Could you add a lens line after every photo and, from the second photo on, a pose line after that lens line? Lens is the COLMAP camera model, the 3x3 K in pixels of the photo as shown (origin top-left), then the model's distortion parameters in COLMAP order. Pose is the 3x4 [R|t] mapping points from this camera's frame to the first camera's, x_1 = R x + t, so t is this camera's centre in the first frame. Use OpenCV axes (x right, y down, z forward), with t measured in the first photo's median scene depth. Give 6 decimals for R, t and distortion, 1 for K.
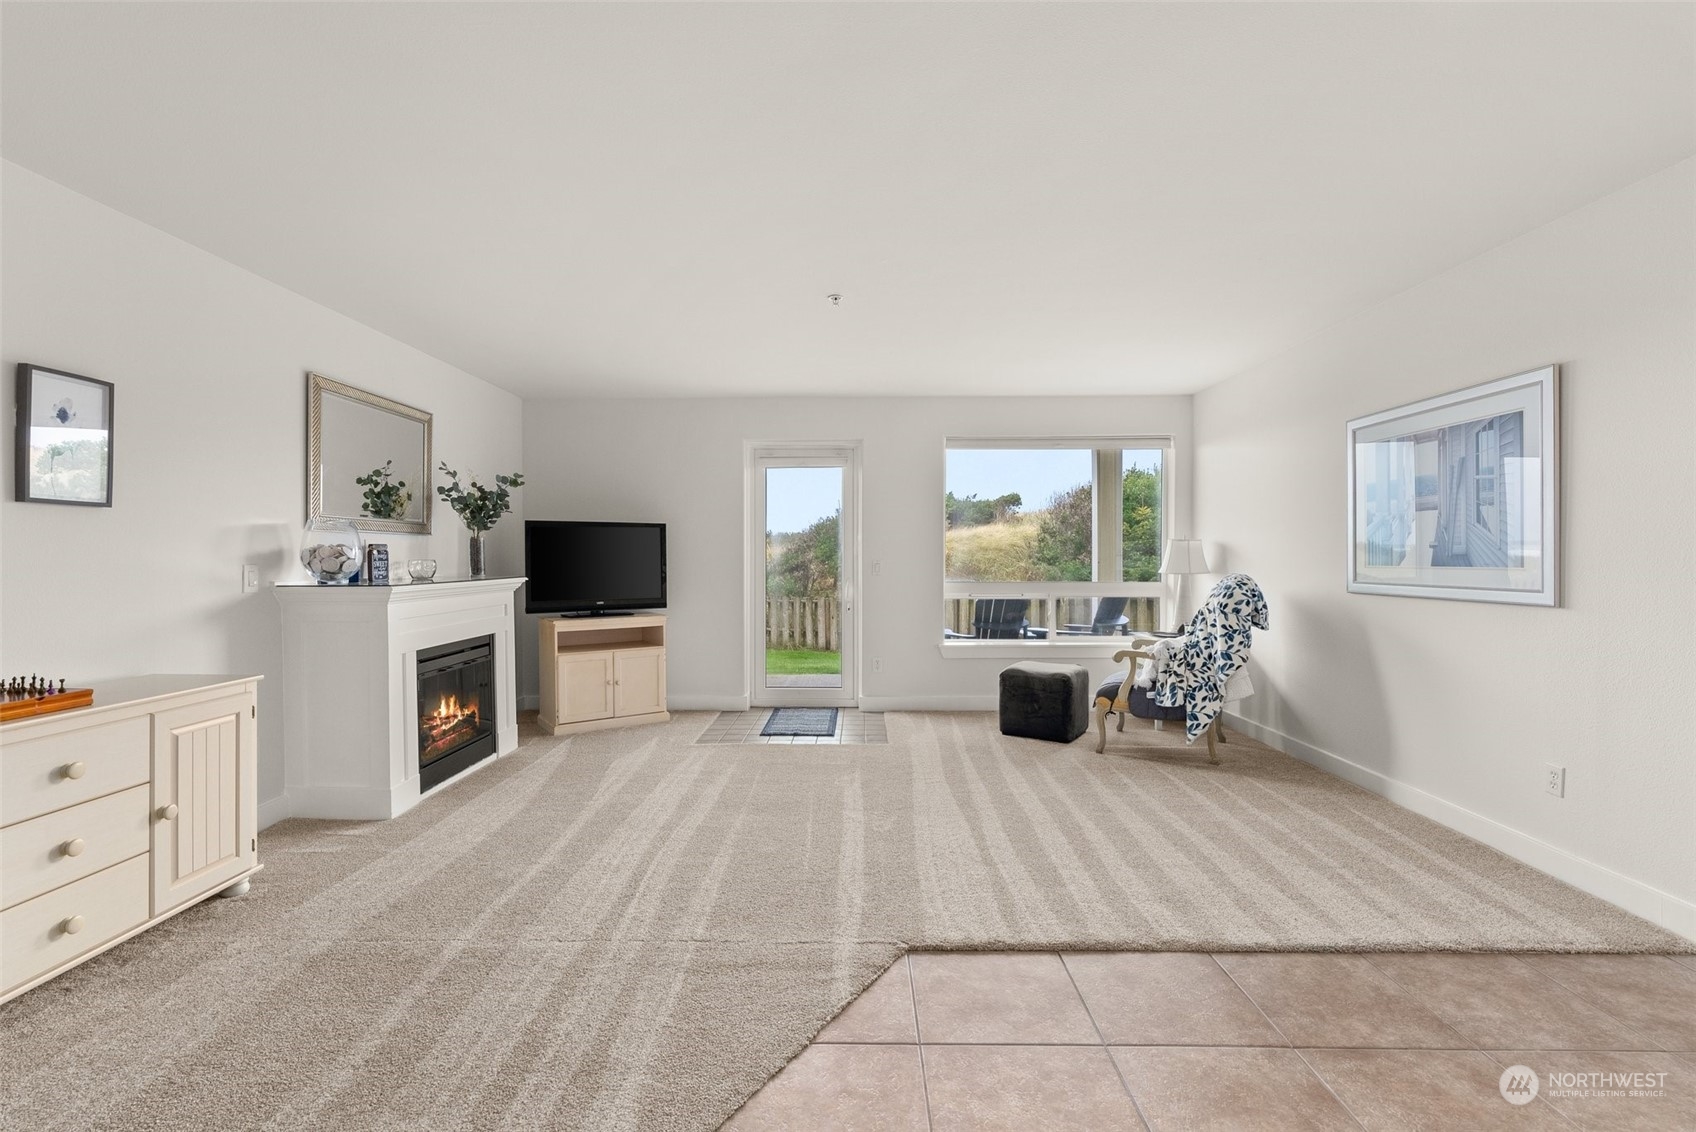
lens RADIAL K [[762.7, 0, 848.0], [0, 762.7, 566.0], [0, 0, 1]] dist [-0.004074, -0.000050]
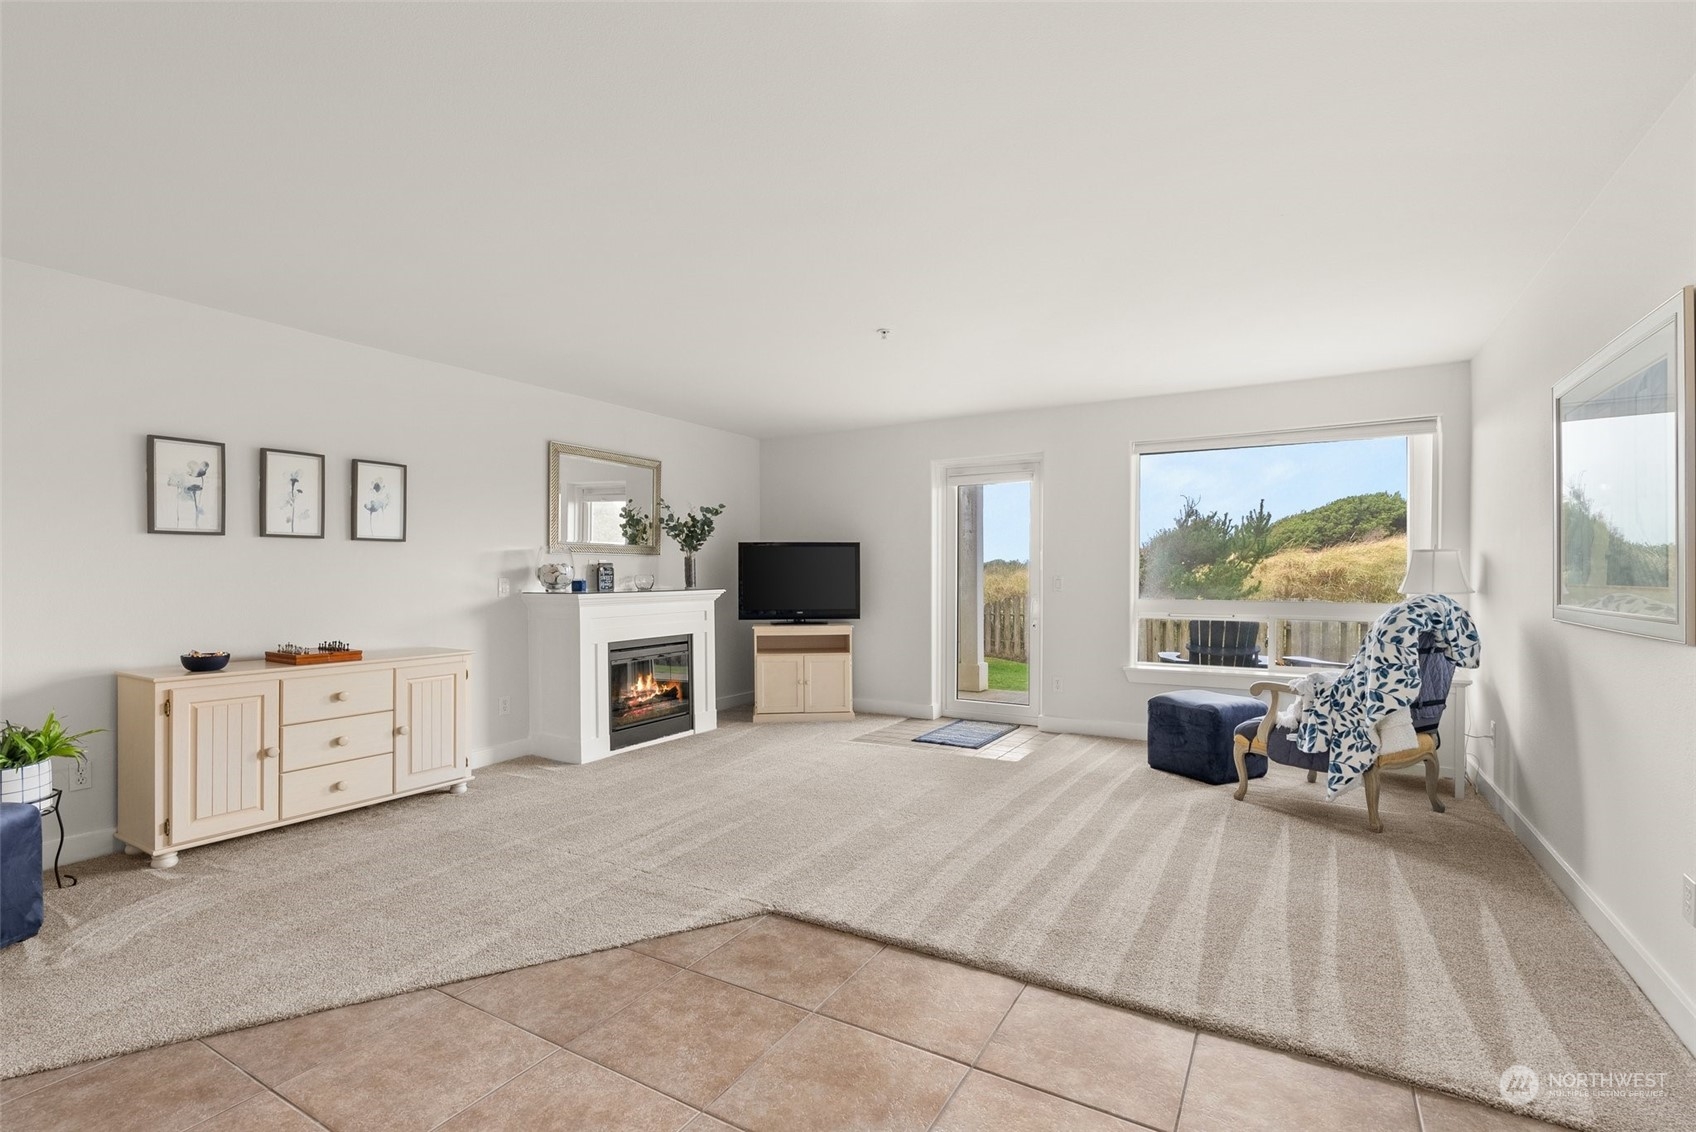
lens RADIAL K [[781.2, 0, 847.2], [0, 781.2, 582.0], [0, 0, 1]] dist [-0.003502, -0.000046]
pose [[0.867694, 0.005323, -0.497070, 0.414048], [-0.005326, 0.999985, 0.001411, 0.000547], [0.497070, 0.001423, 0.867709, 0.015845]]
